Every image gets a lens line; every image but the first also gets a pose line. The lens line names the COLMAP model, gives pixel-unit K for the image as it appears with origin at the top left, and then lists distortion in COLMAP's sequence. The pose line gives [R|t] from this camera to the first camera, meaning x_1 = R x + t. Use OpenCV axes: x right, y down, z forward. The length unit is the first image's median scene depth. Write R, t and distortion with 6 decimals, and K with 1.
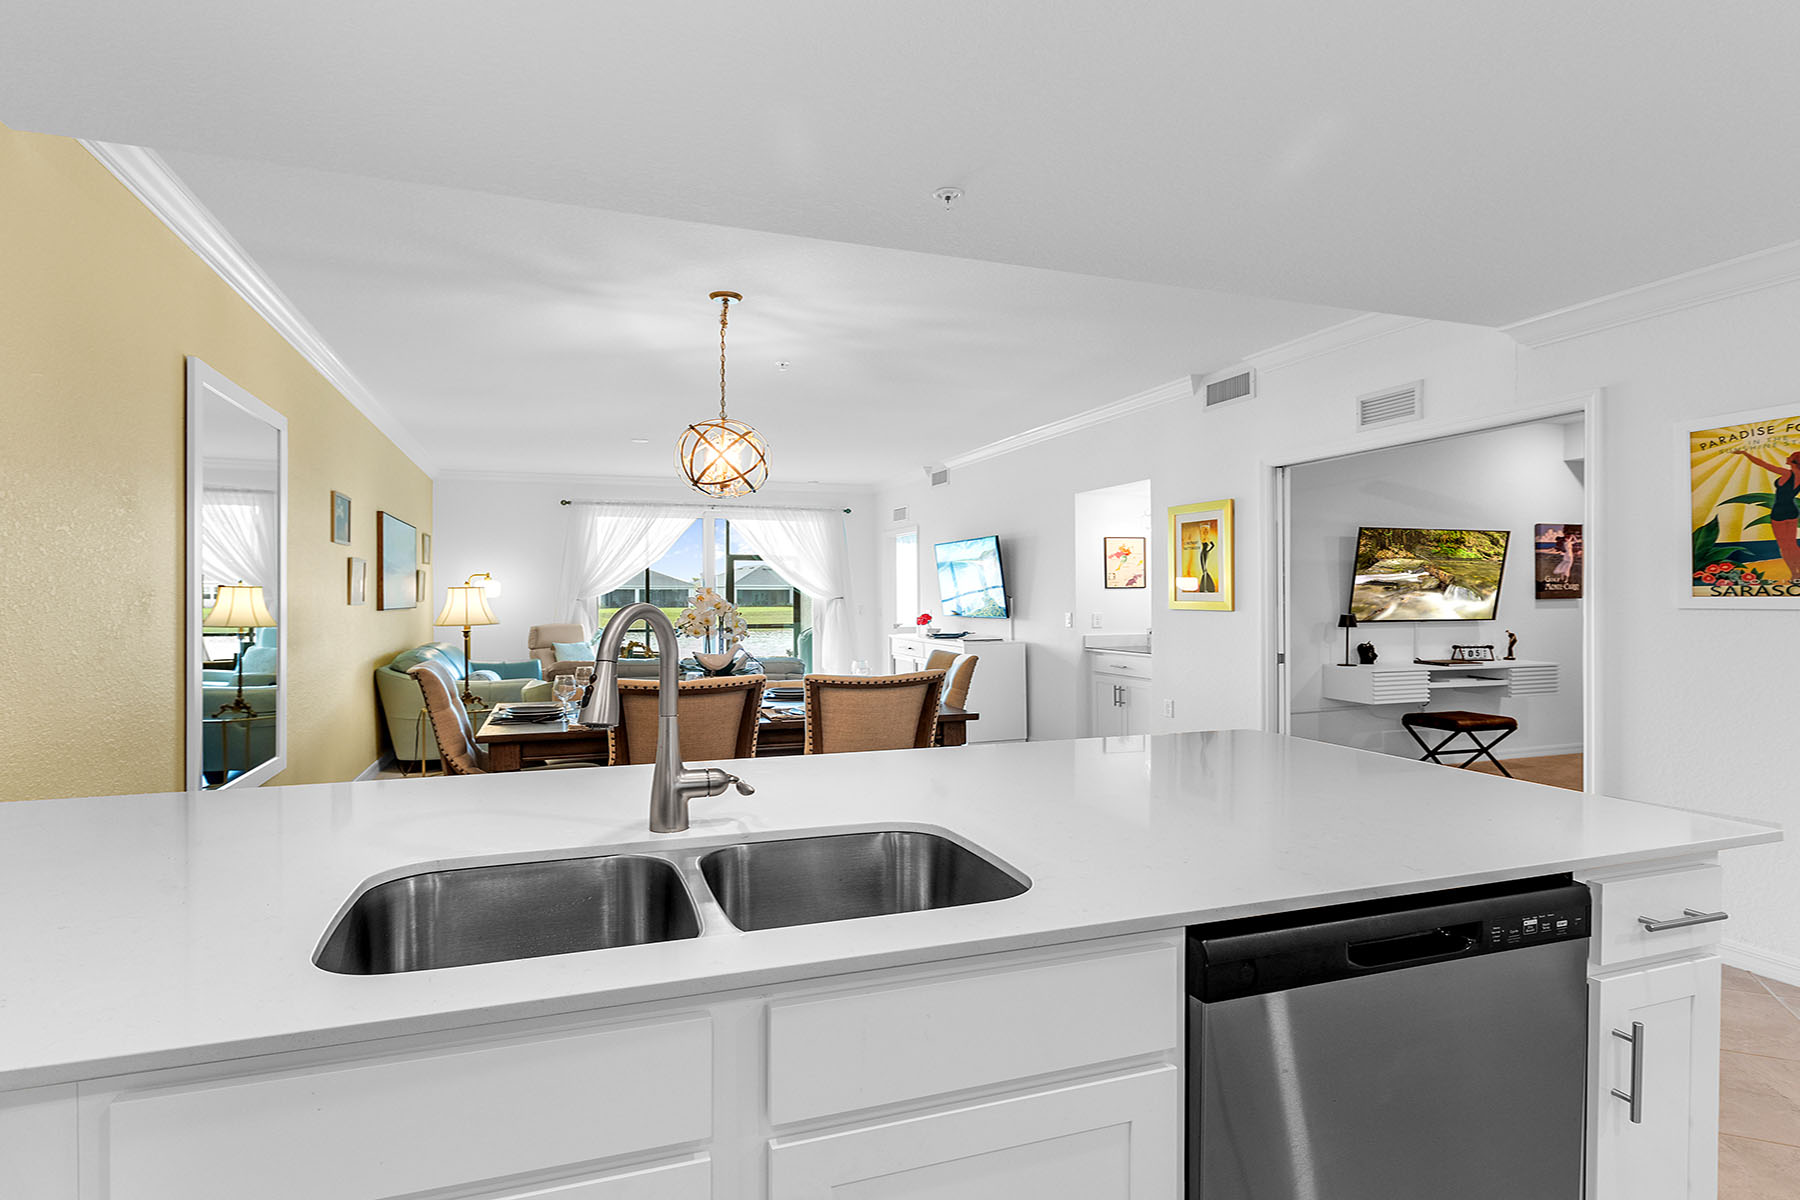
lens RADIAL K [[961.2, 0, 906.8], [0, 961.2, 591.8], [0, 0, 1]] dist [-0.001038, 0.001232]
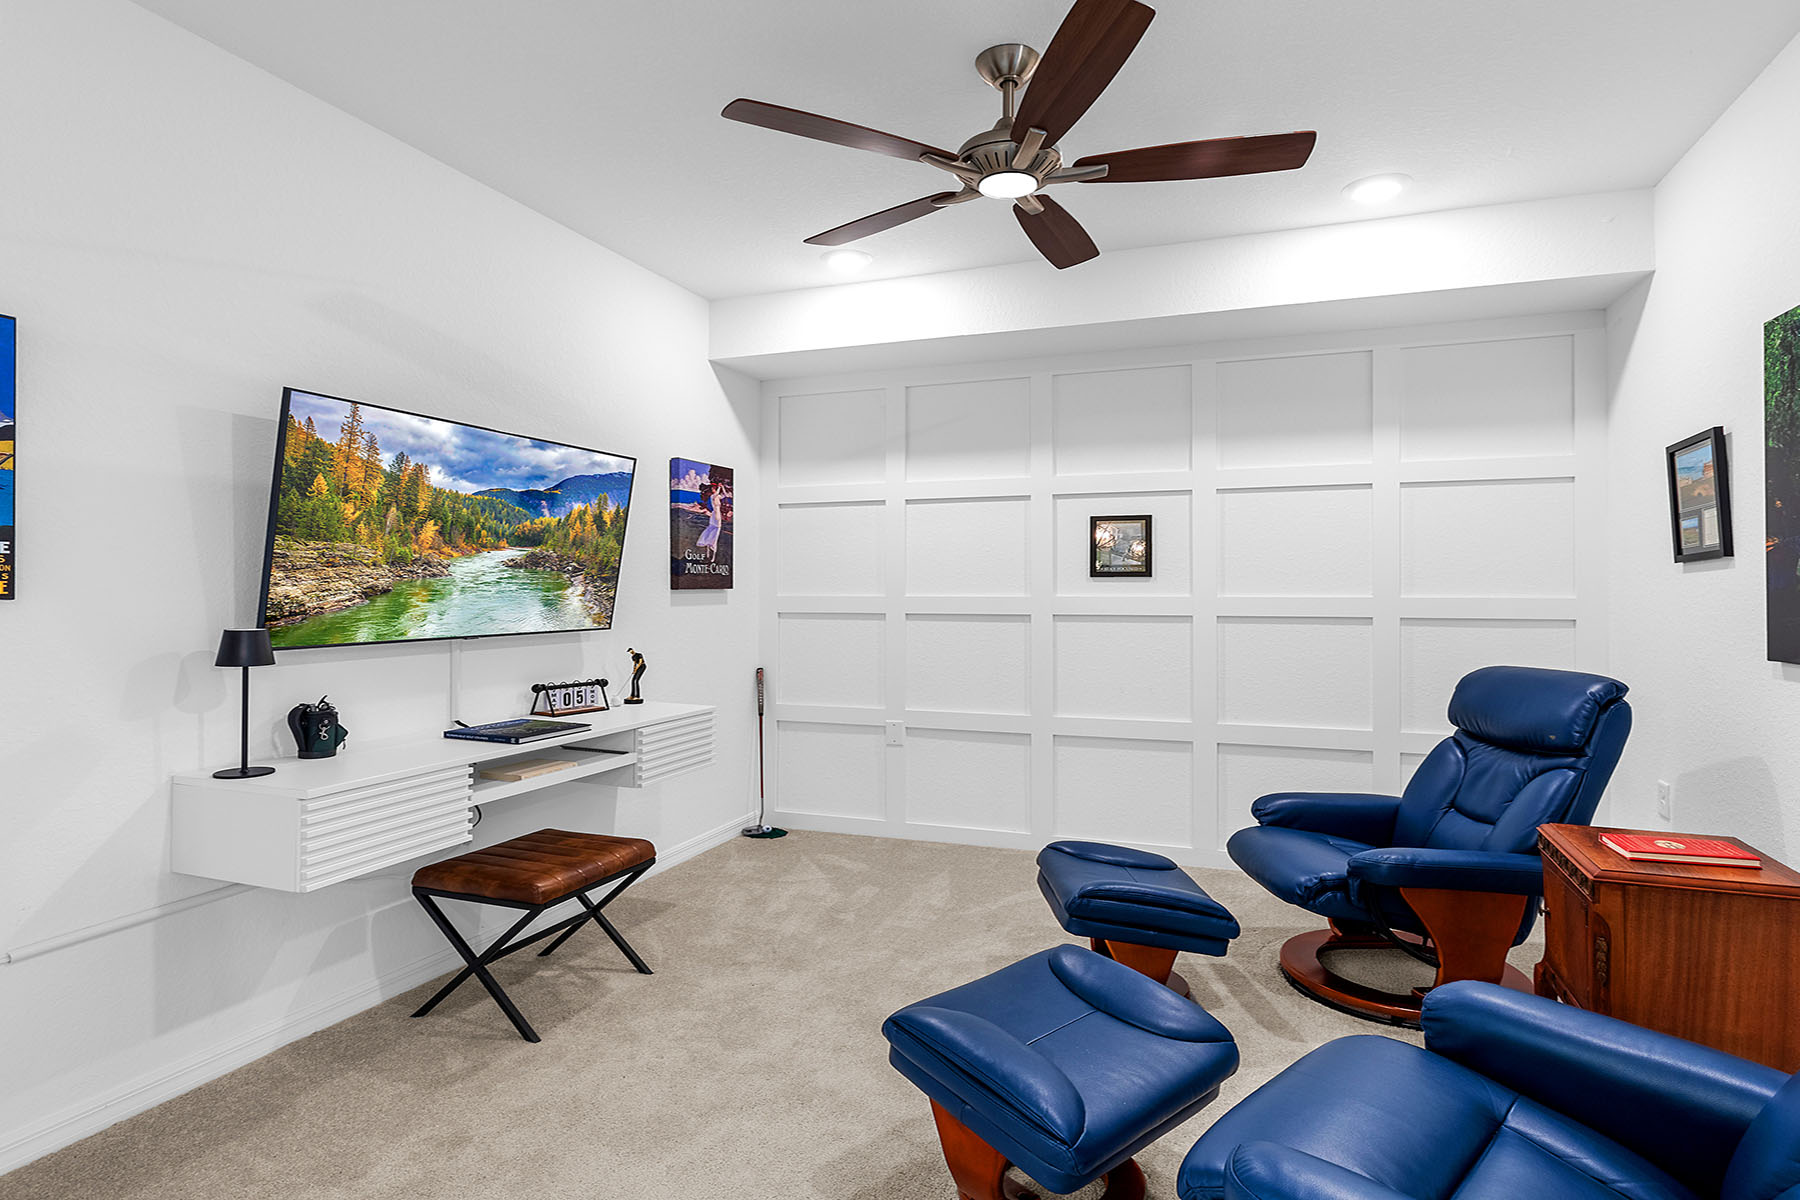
lens RADIAL K [[961.2, 0, 906.8], [0, 961.2, 591.8], [0, 0, 1]] dist [-0.001038, 0.001232]
pose [[0.646588, -0.000797, 0.762839, 0.328048], [-0.002048, 0.999994, 0.002780, 0.007642], [-0.762836, -0.003360, 0.646583, 0.556089]]
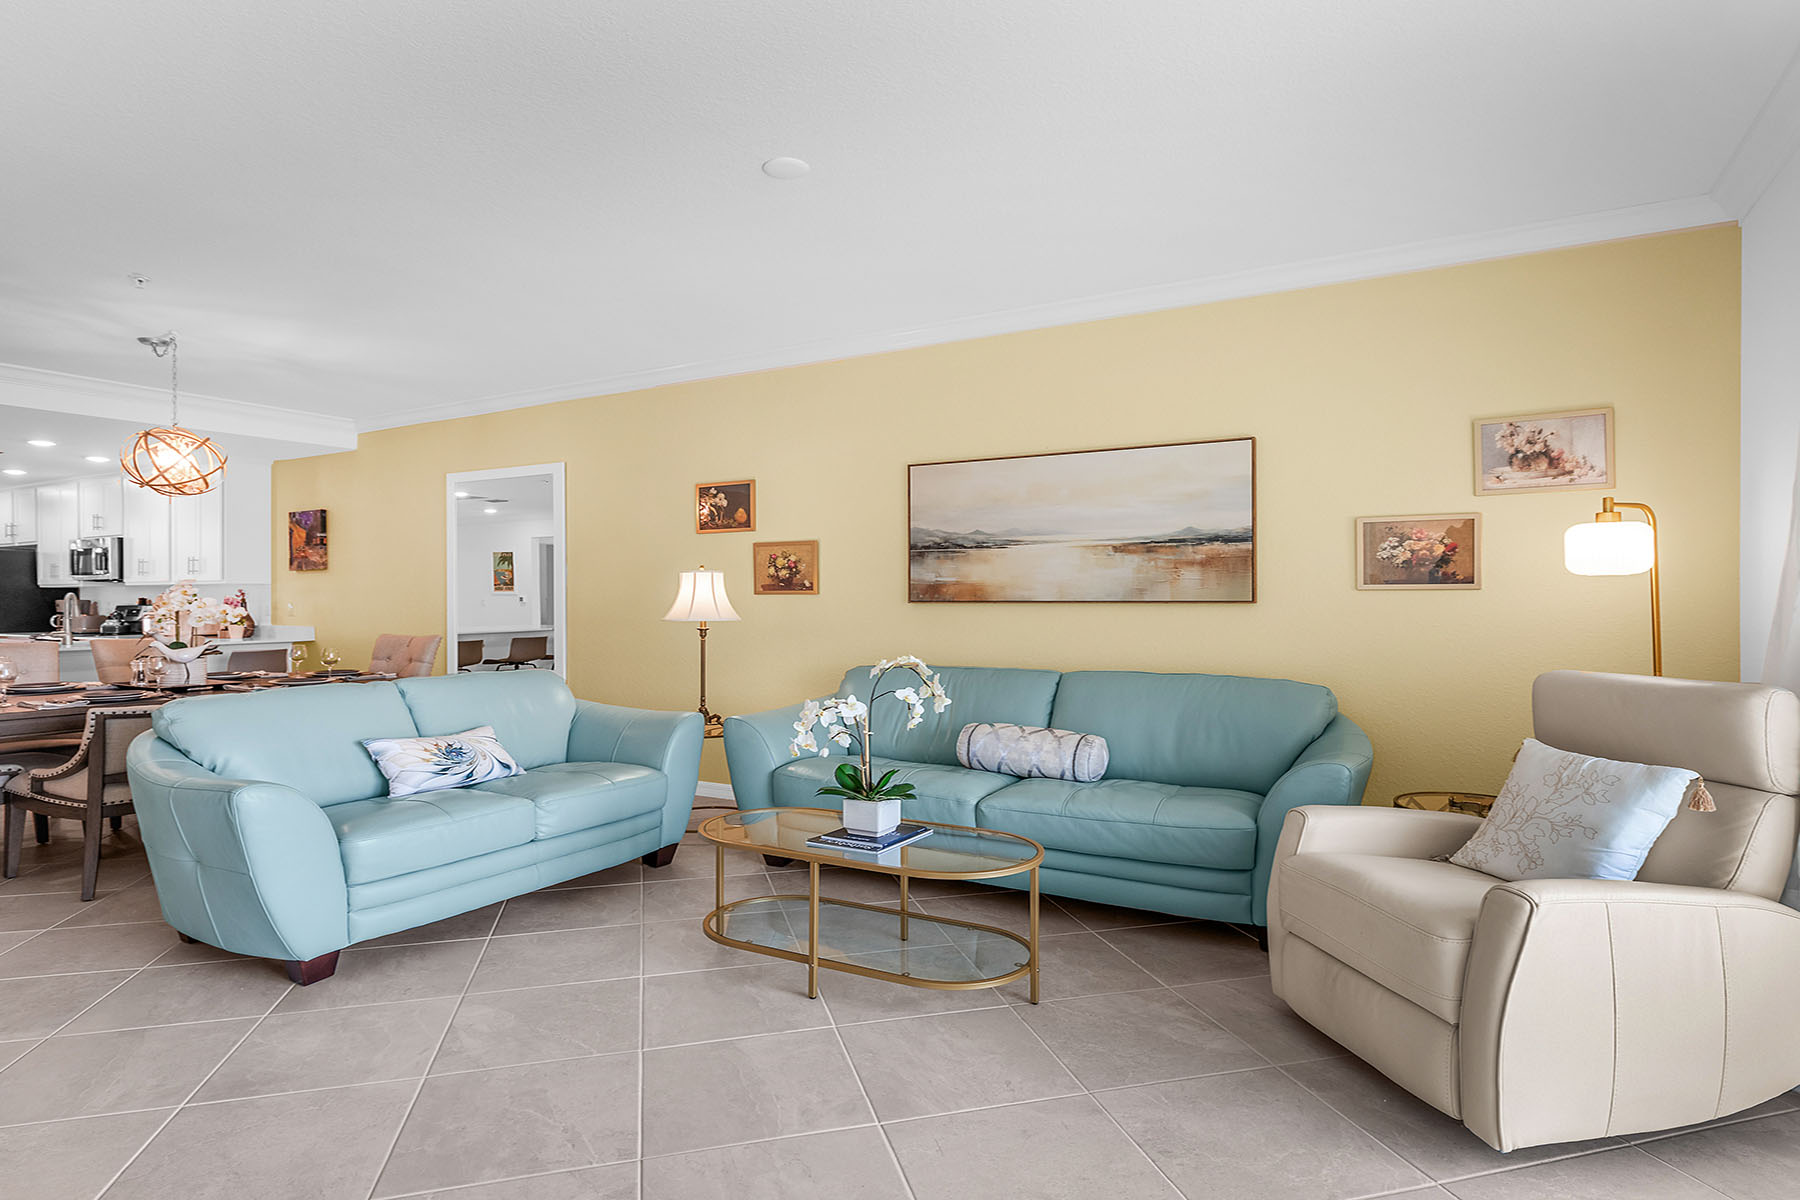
lens RADIAL K [[961.2, 0, 906.8], [0, 961.2, 591.8], [0, 0, 1]] dist [-0.001038, 0.001232]
pose [[-0.763096, 0.001380, -0.646284, -0.076492], [0.008240, 0.999937, -0.007594, 0.016847], [0.646233, -0.011120, -0.763059, 1.555080]]
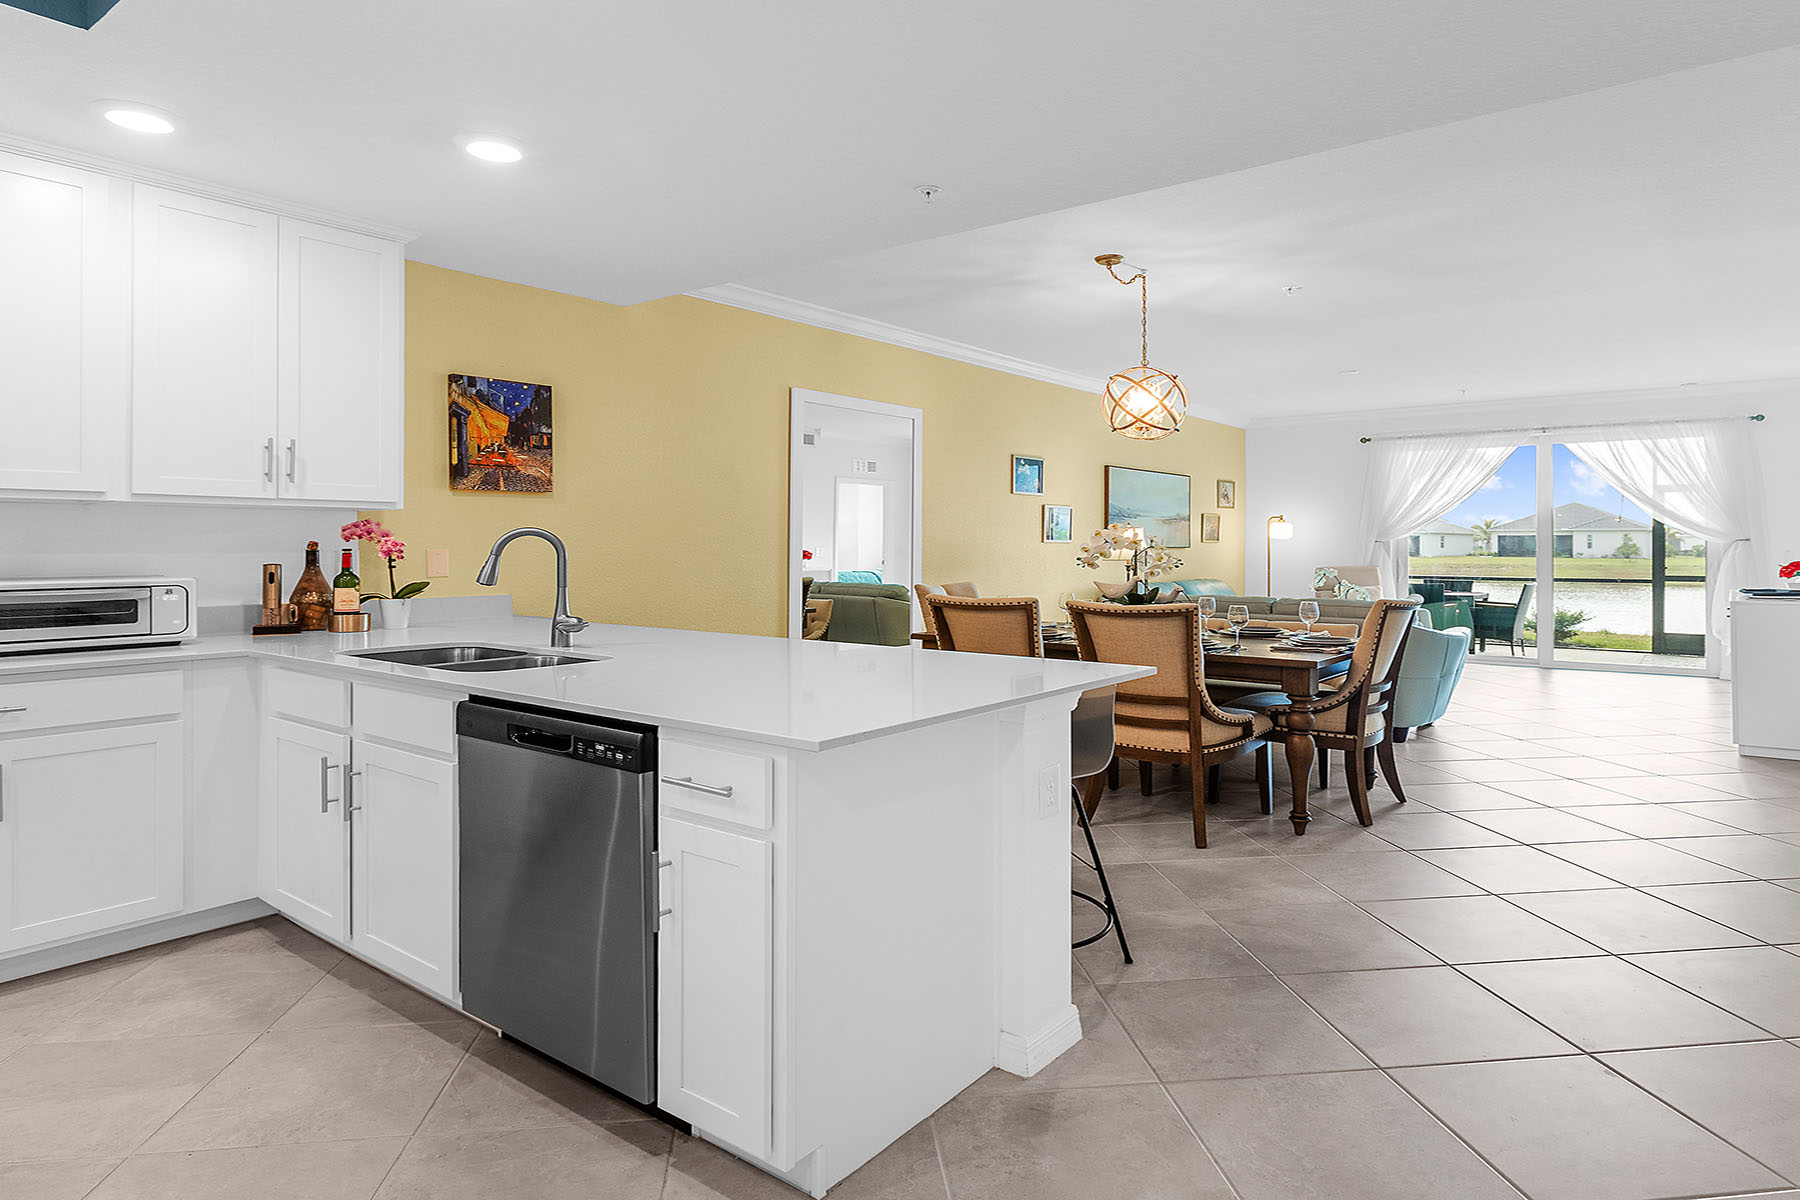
lens RADIAL K [[1038.8, 0, 933.0], [0, 1038.8, 533.4], [0, 0, 1]] dist [0.001541, 0.001148]
pose [[0.541285, -0.005280, -0.840823, 0.427224], [0.001392, 0.999985, -0.005383, 0.007881], [0.840838, 0.001743, 0.541284, 0.114948]]
